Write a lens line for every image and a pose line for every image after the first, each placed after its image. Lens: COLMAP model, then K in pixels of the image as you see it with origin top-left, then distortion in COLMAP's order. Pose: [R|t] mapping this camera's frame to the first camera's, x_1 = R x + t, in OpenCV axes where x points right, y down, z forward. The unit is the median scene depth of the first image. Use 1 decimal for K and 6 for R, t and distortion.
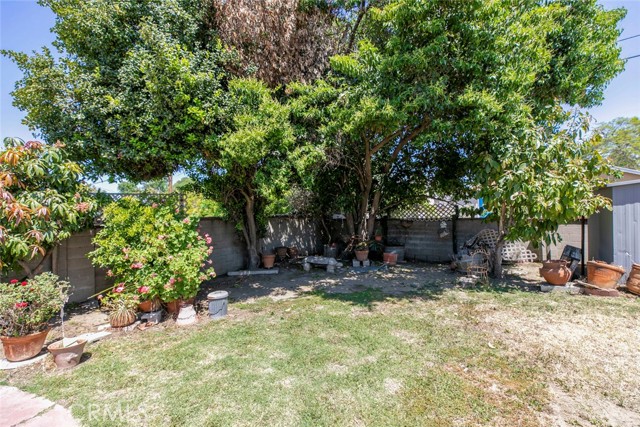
lens RADIAL K [[287.4, 0, 320.0], [0, 287.4, 213.2], [0, 0, 1]] dist [-0.013050, 0.000209]
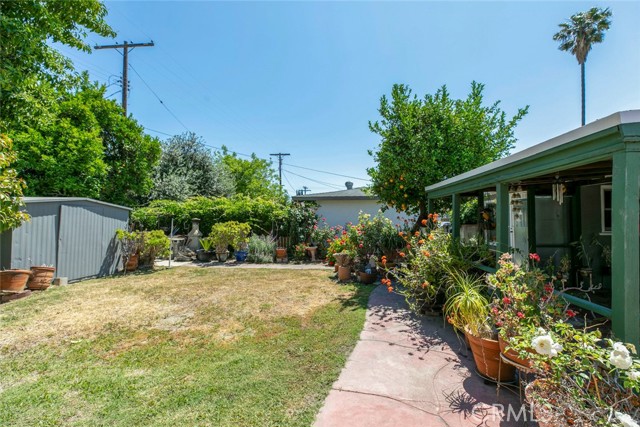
lens RADIAL K [[287.4, 0, 317.4], [0, 287.4, 214.2], [0, 0, 1]] dist [-0.013050, 0.000209]
pose [[-0.501583, 0.031100, 0.864551, -0.939023], [0.011733, 0.999506, -0.029148, -0.009710], [-0.865030, -0.004477, -0.501700, 0.758734]]
